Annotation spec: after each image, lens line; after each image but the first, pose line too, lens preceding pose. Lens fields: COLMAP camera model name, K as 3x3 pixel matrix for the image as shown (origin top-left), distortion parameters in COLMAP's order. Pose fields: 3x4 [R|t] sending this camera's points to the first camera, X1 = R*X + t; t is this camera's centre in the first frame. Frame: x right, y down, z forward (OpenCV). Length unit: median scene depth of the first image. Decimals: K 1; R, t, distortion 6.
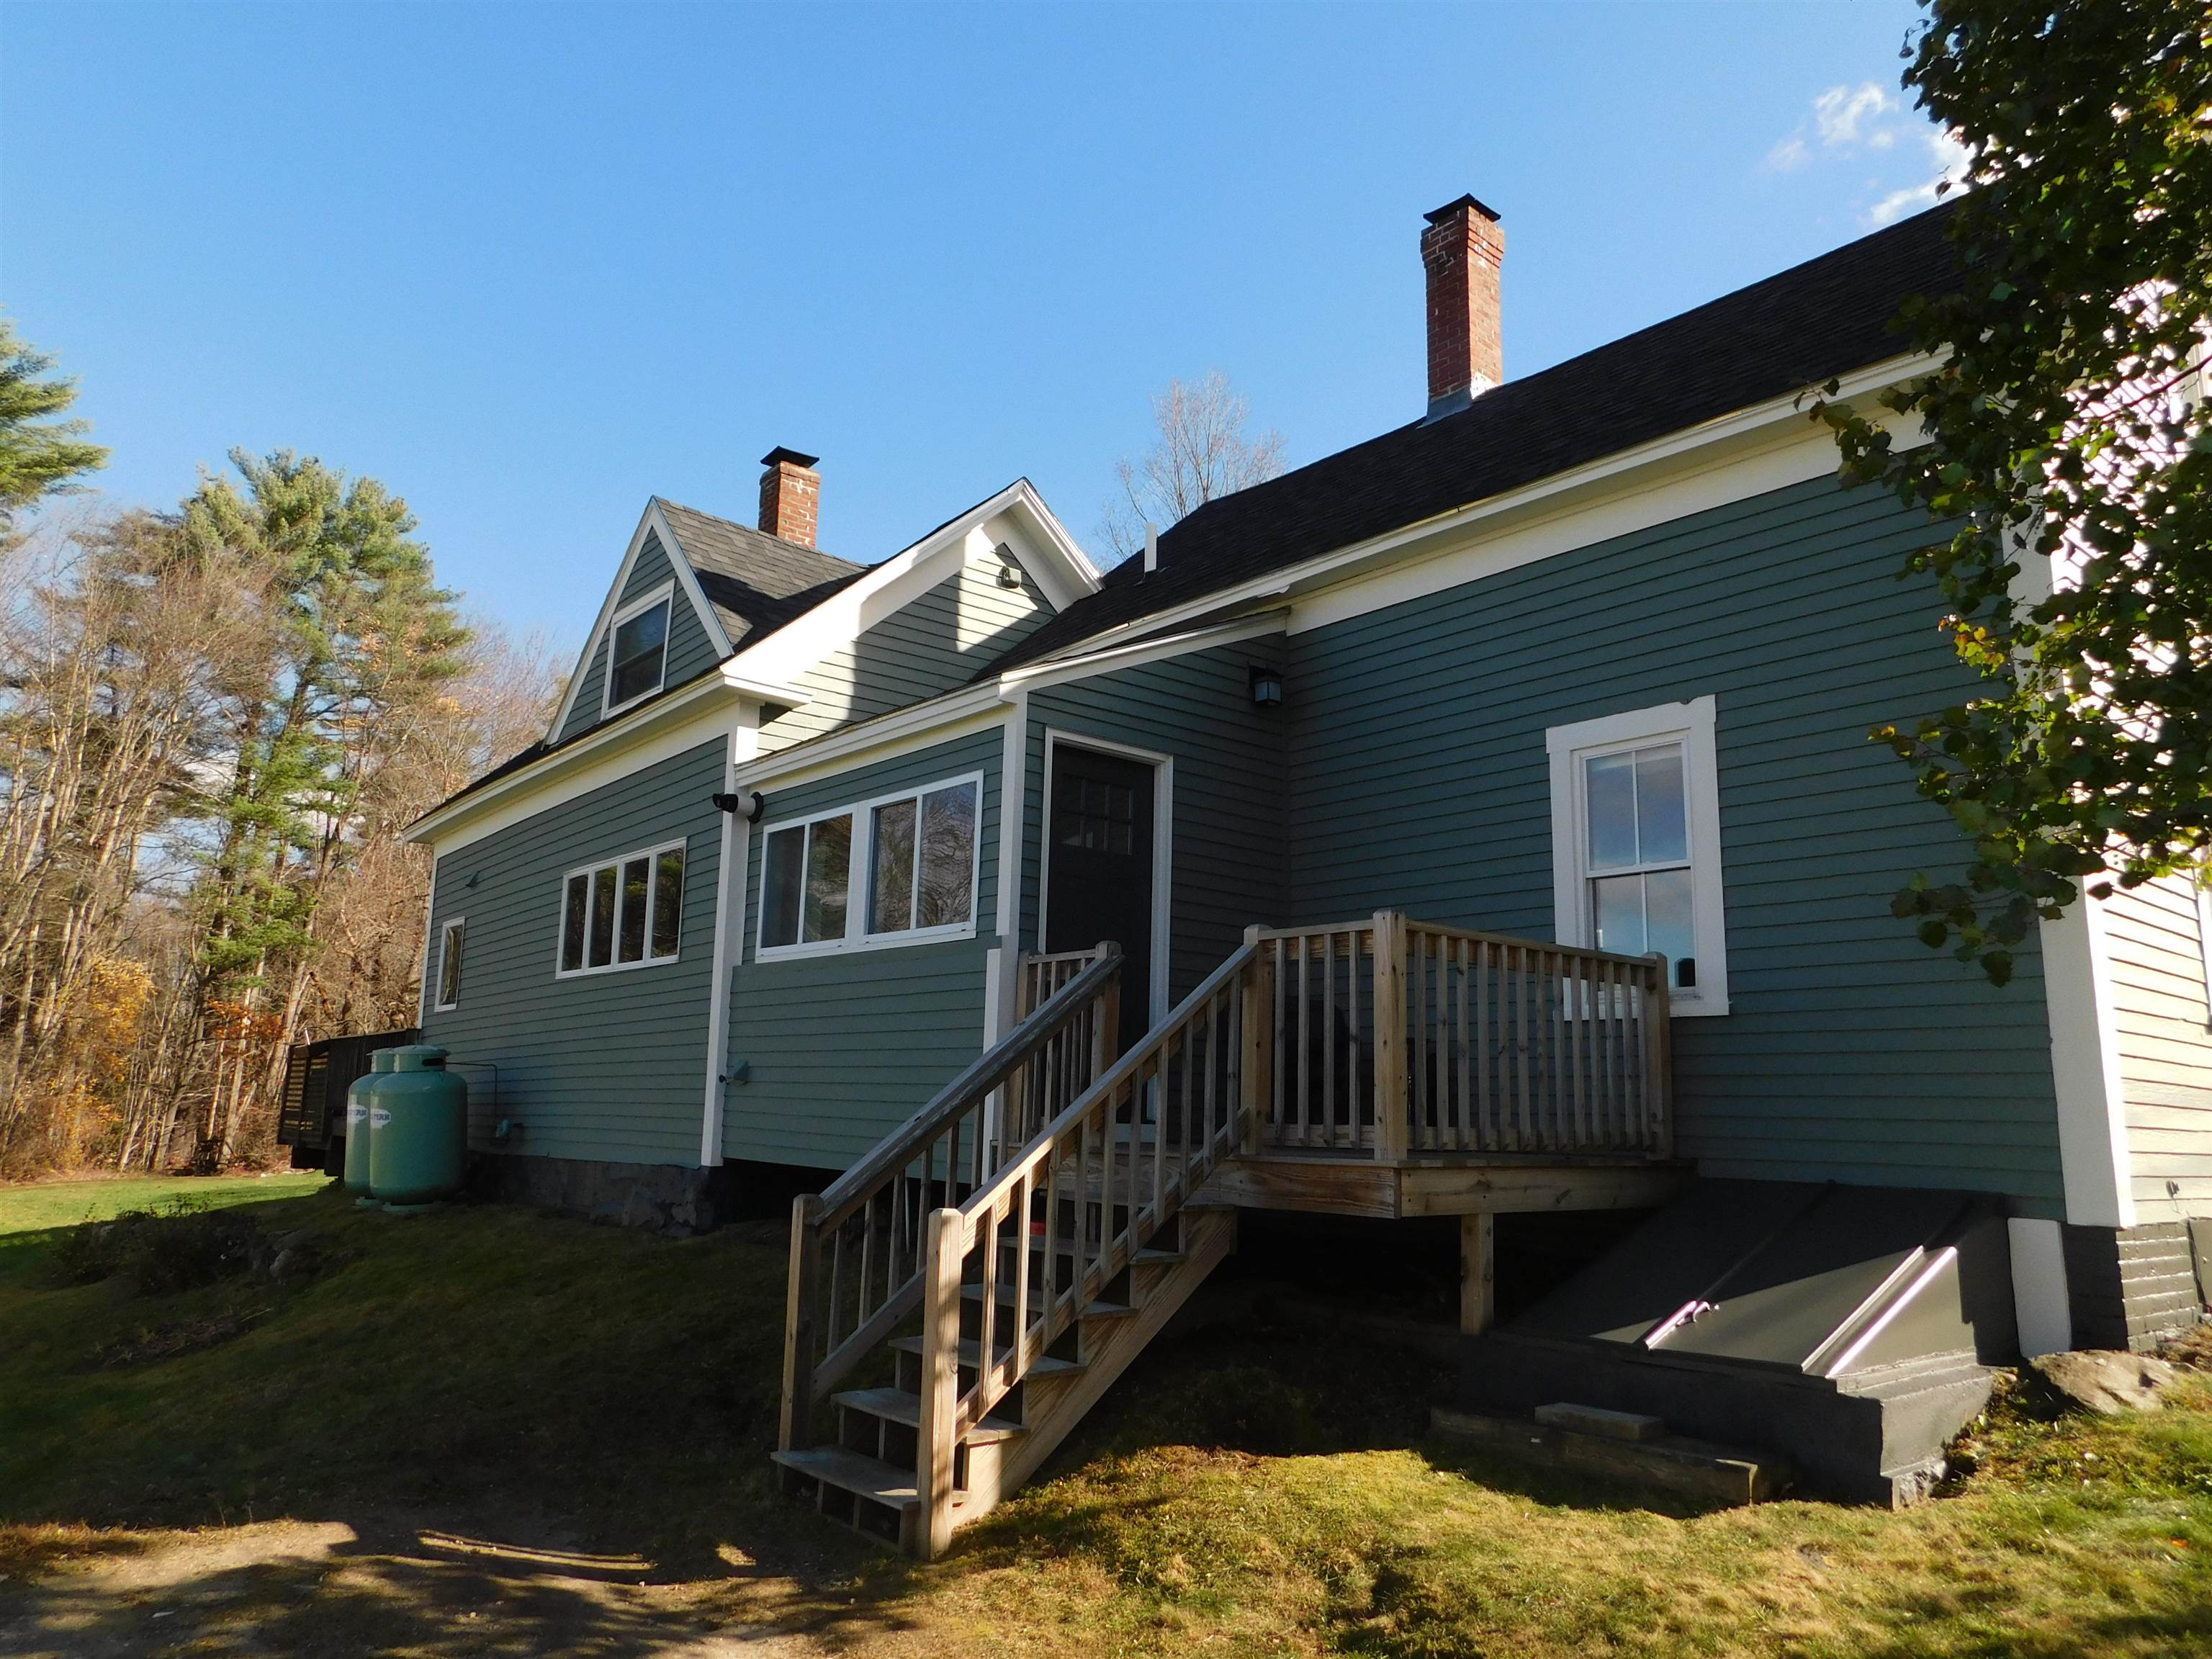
lens RADIAL K [[1492.9, 0, 1106.0], [0, 1492.9, 829.5], [0, 0, 1]] dist [-0.065880, 0.068750]
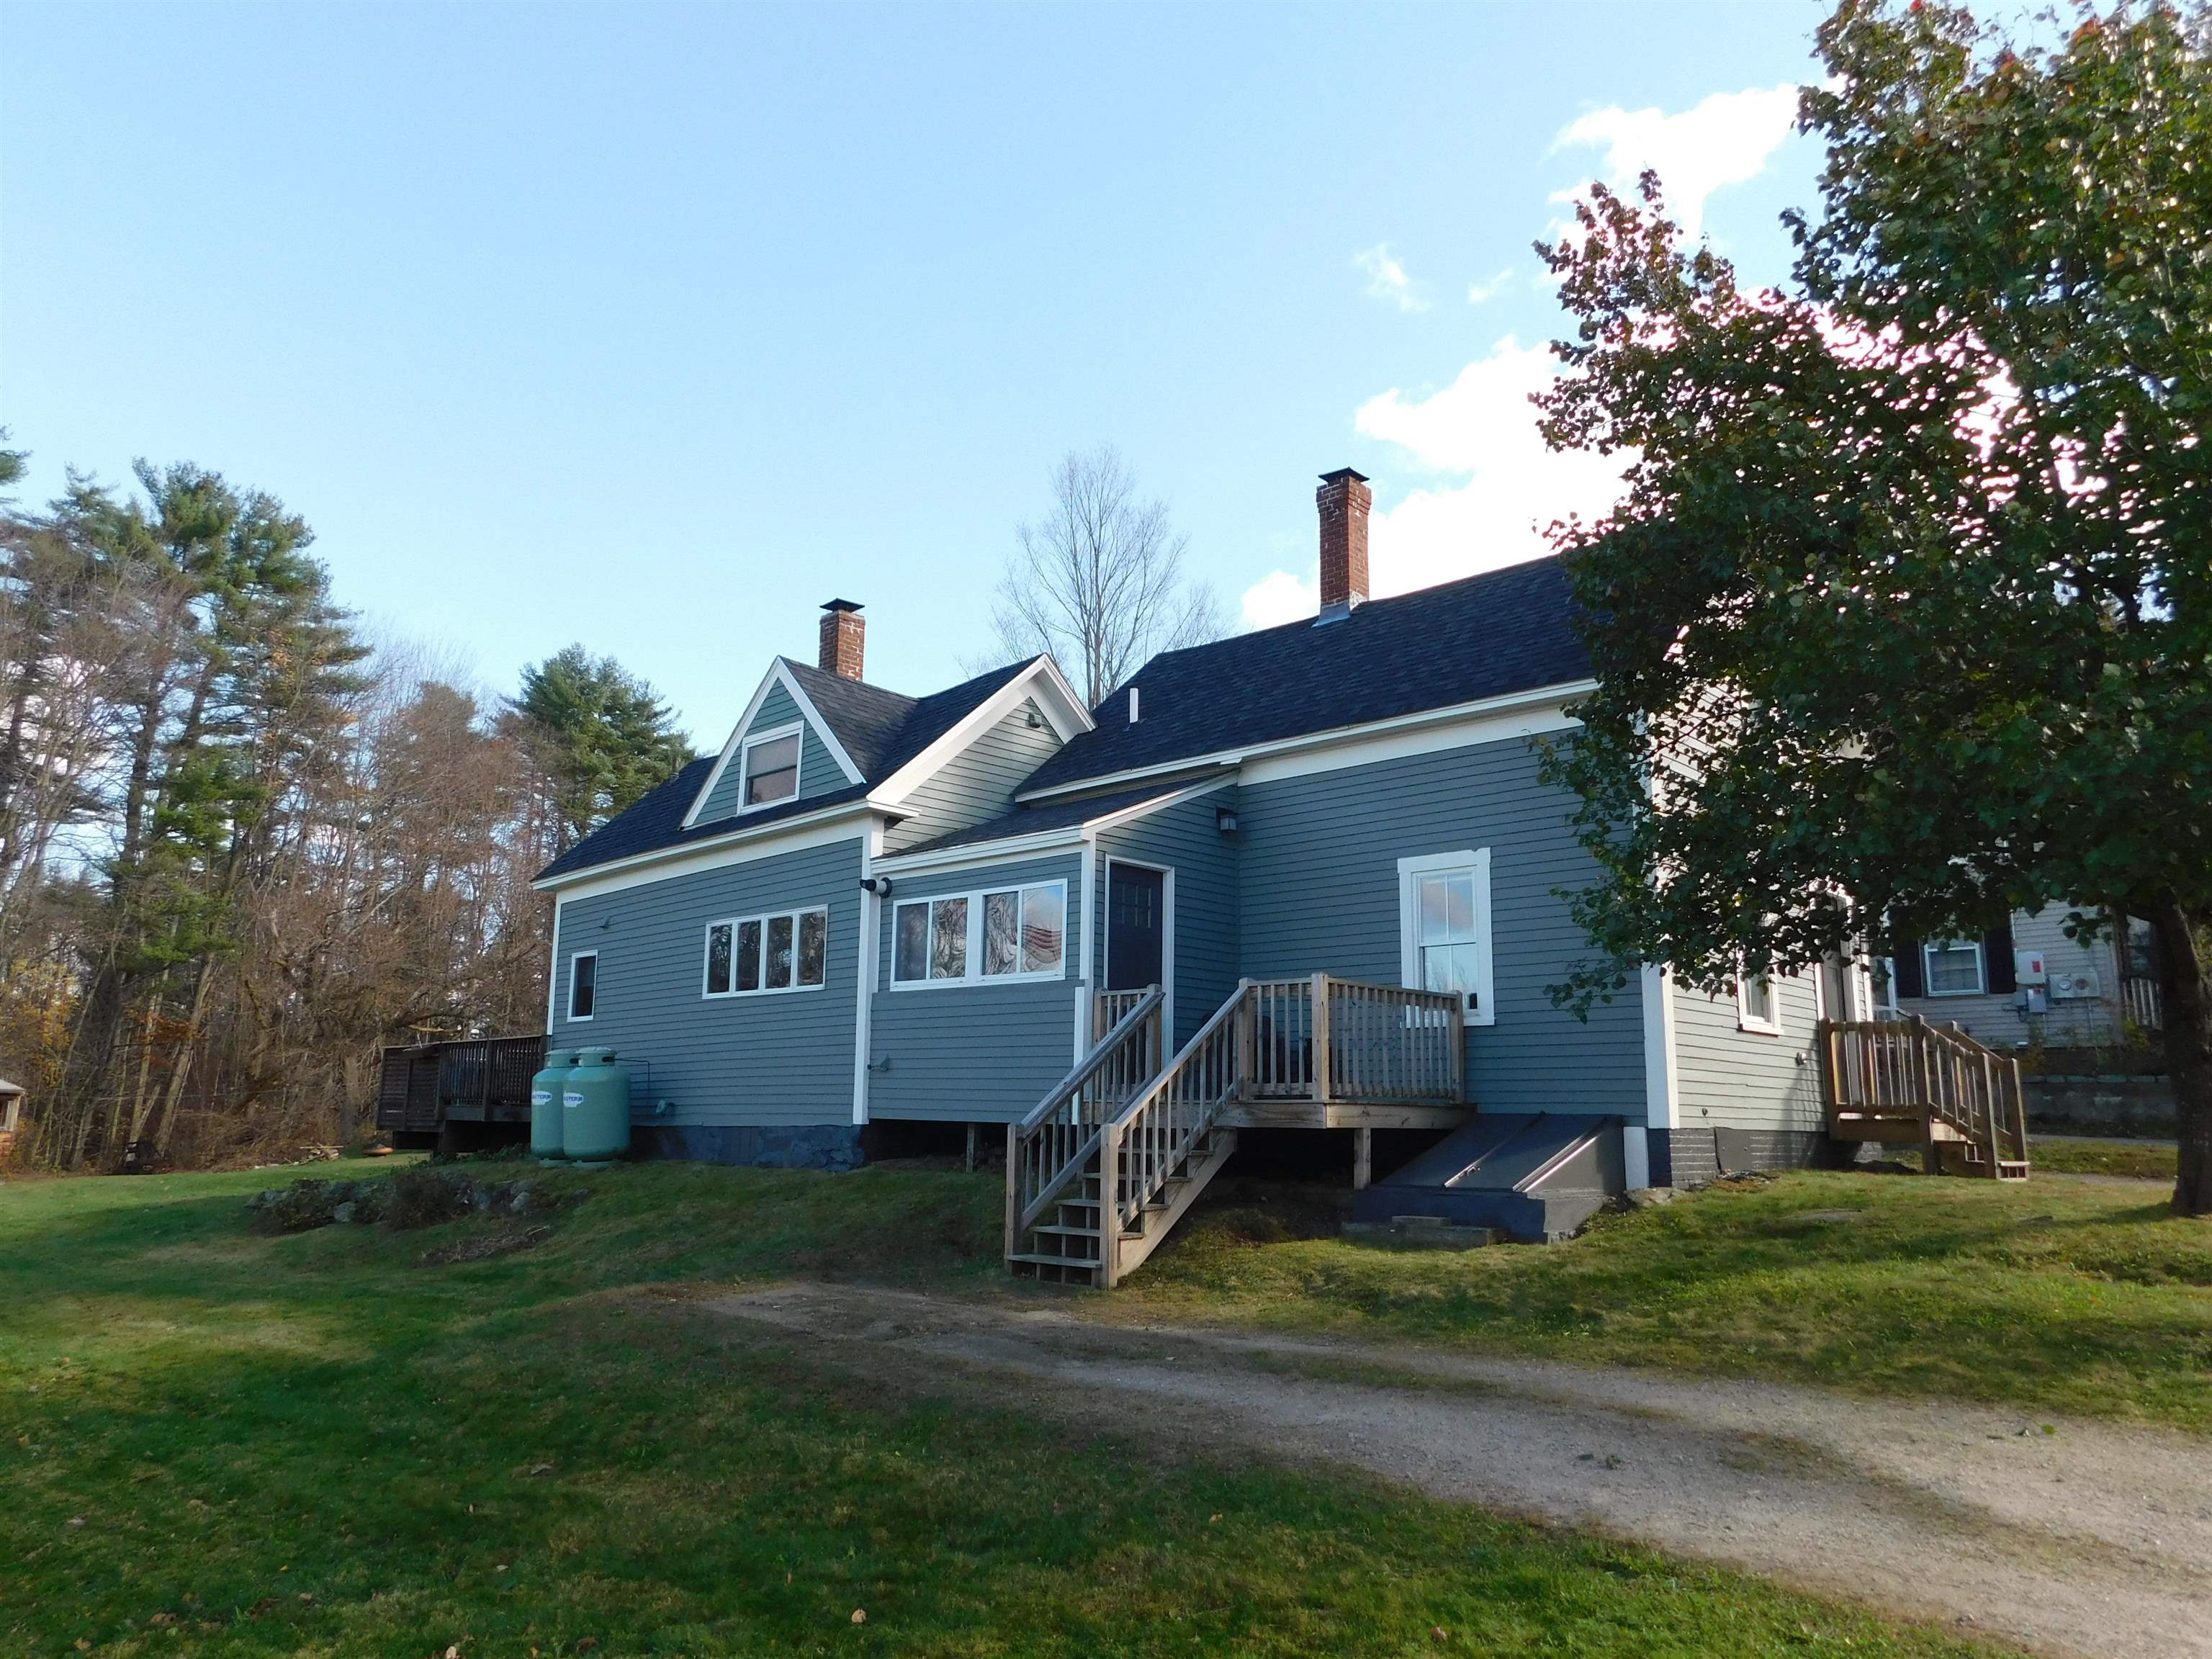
lens RADIAL K [[1492.9, 0, 1106.0], [0, 1492.9, 829.5], [0, 0, 1]] dist [-0.065880, 0.068750]
pose [[0.994898, 0.008966, 0.100488, -0.242258], [-0.008974, 0.999960, -0.000375, -0.110435], [-0.100487, -0.000529, 0.994938, -0.774731]]
